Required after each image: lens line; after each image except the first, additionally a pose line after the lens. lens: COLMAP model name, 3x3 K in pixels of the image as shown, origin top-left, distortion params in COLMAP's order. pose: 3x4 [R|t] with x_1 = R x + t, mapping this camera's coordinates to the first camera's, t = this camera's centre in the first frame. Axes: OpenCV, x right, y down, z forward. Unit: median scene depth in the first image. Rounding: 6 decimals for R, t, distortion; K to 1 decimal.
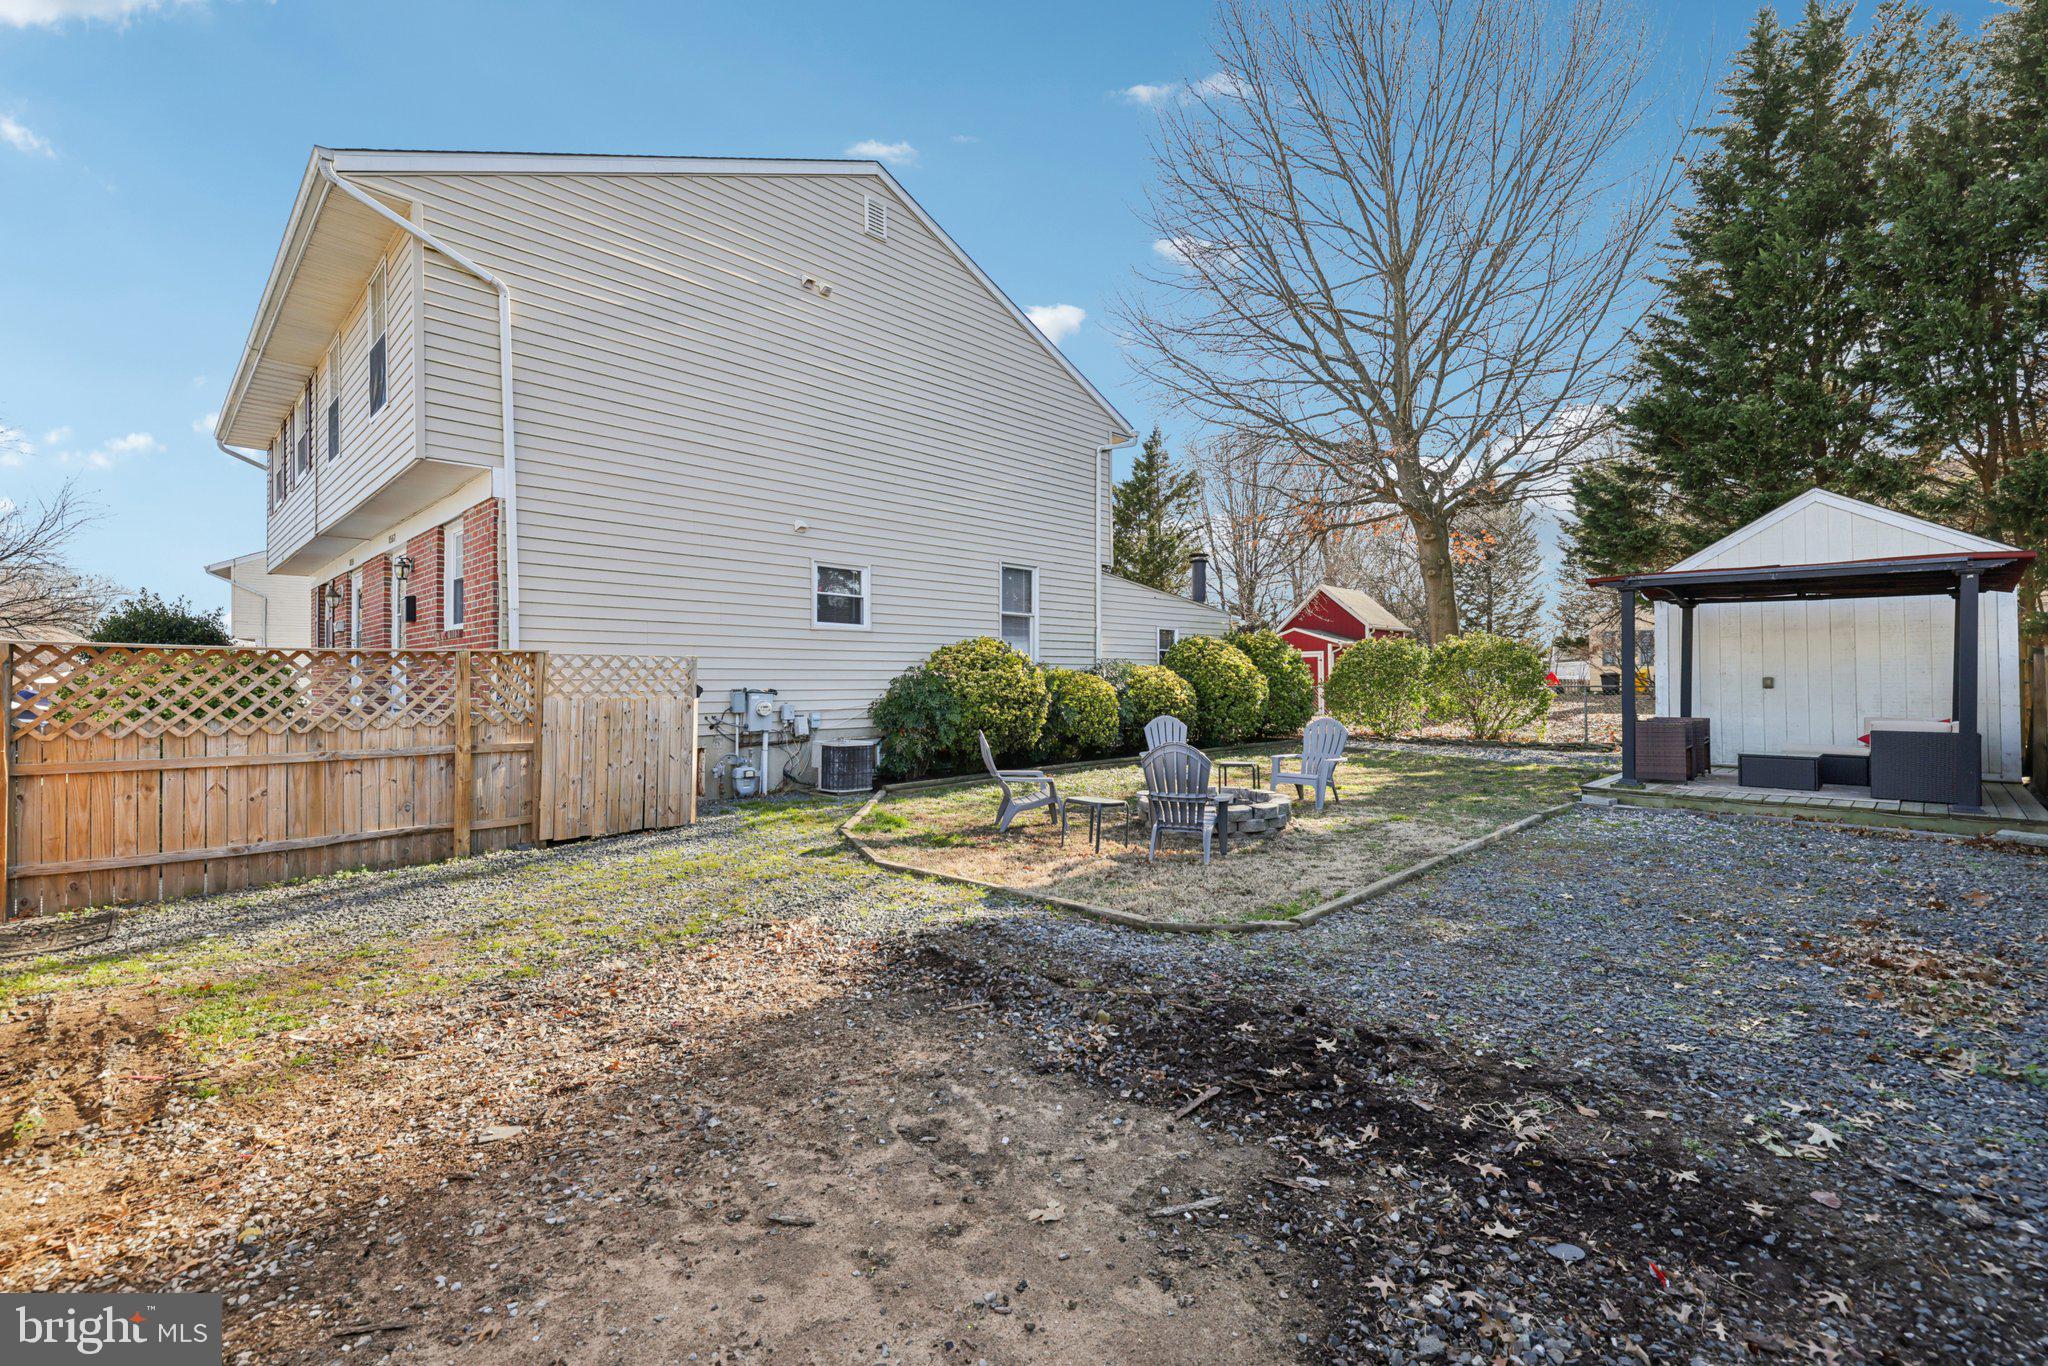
lens RADIAL K [[870.9, 0, 1023.6], [0, 870.9, 676.9], [0, 0, 1]] dist [0.008281, -0.002047]
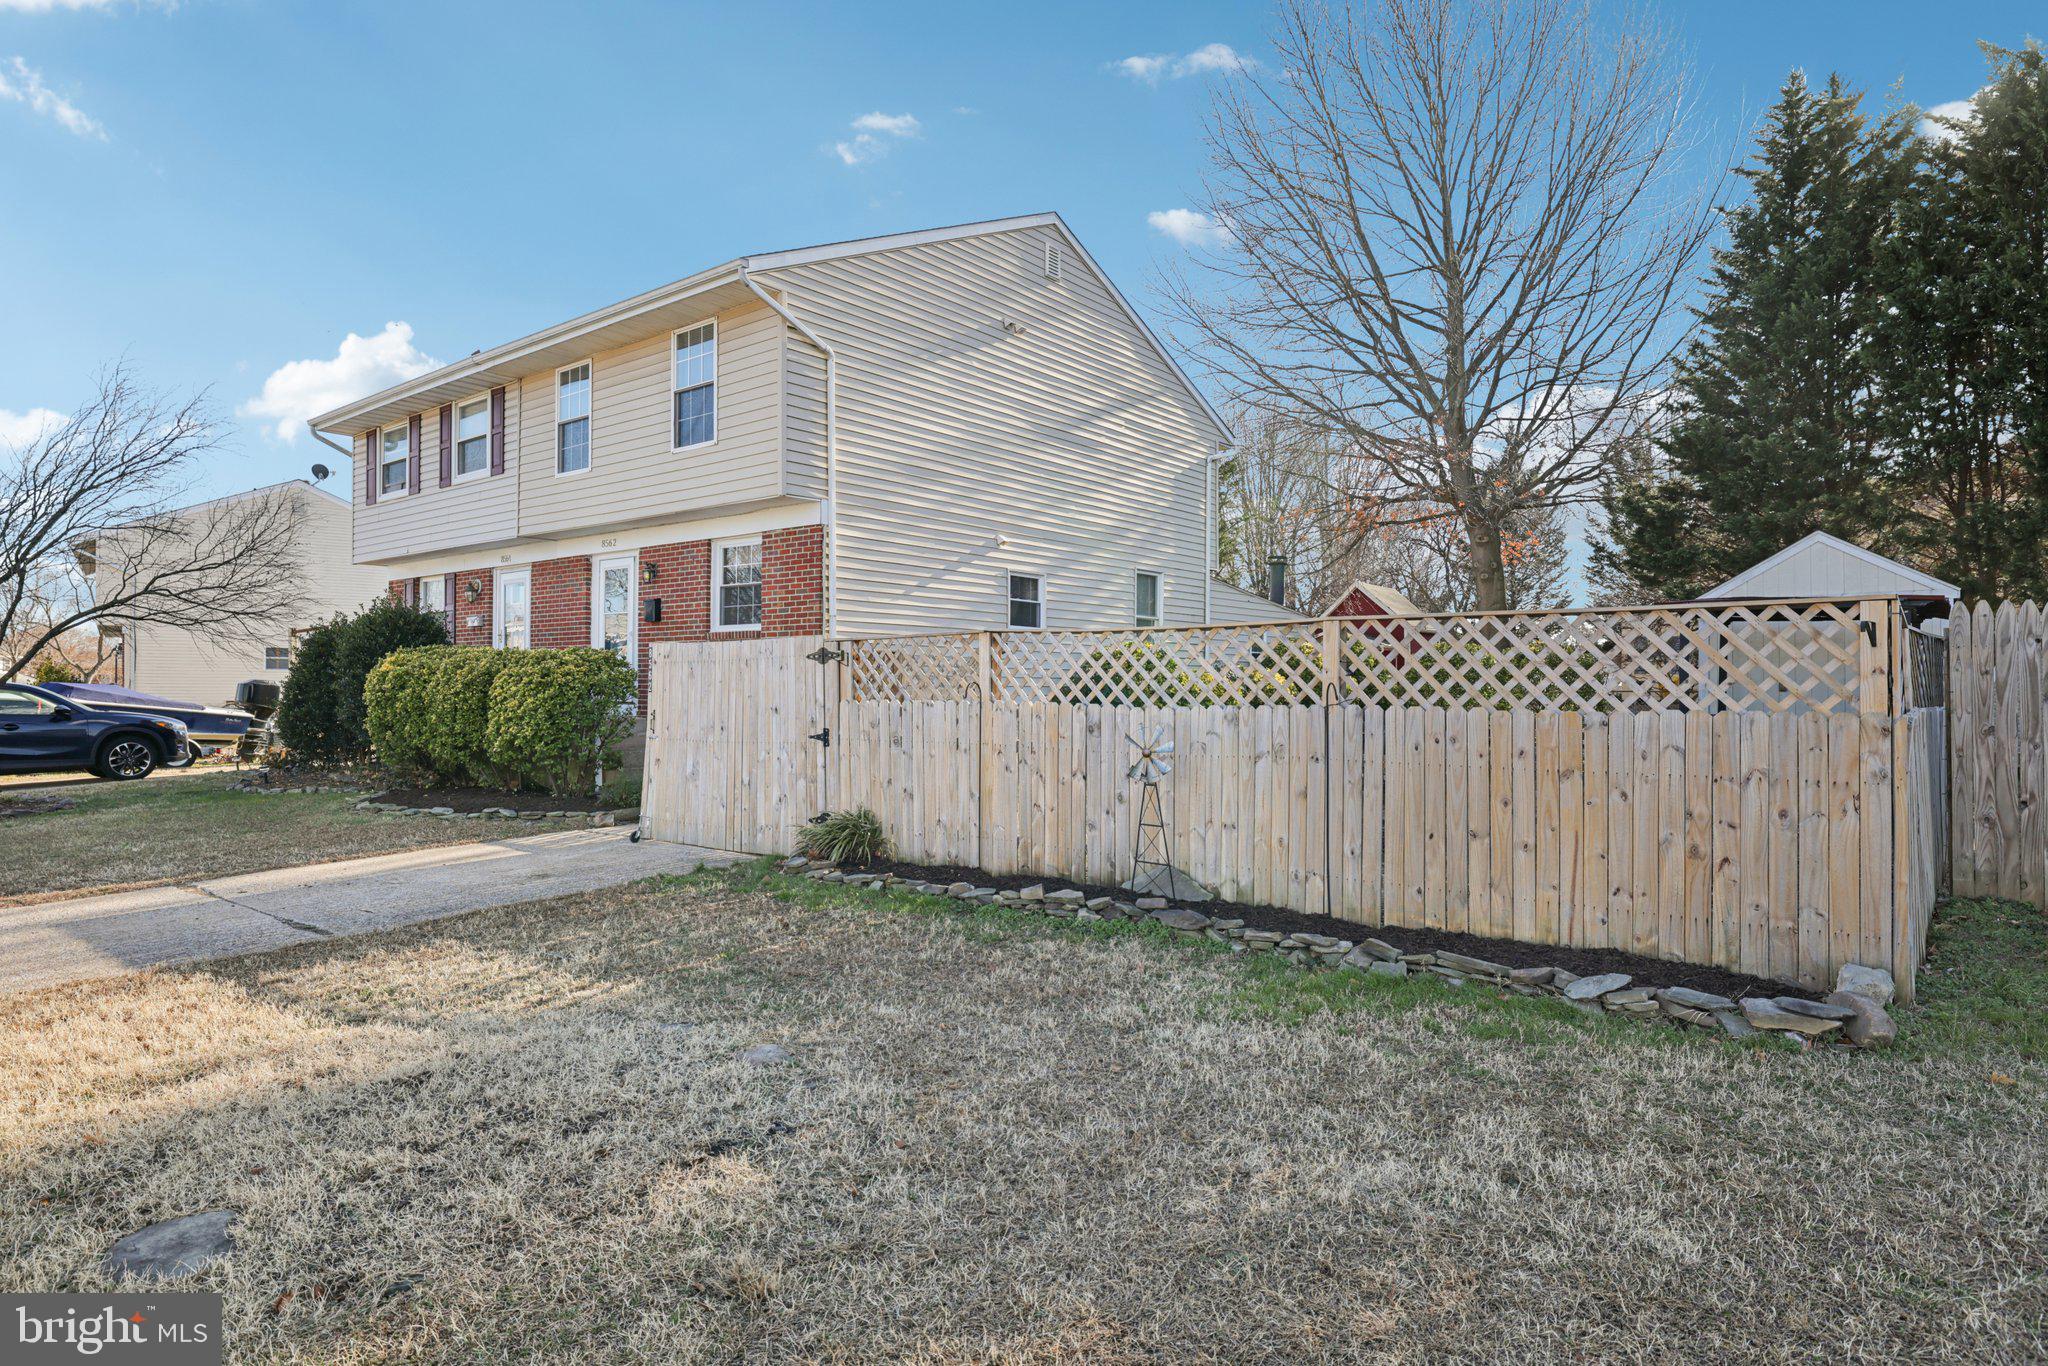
lens RADIAL K [[1121.3, 0, 1019.4], [0, 1121.3, 686.7], [0, 0, 1]] dist [-0.016735, 0.009049]
pose [[0.995194, 0.008095, 0.097589, -0.197700], [-0.009152, 0.999904, 0.010394, 0.000750], [-0.097495, -0.011237, 0.995173, -0.240281]]
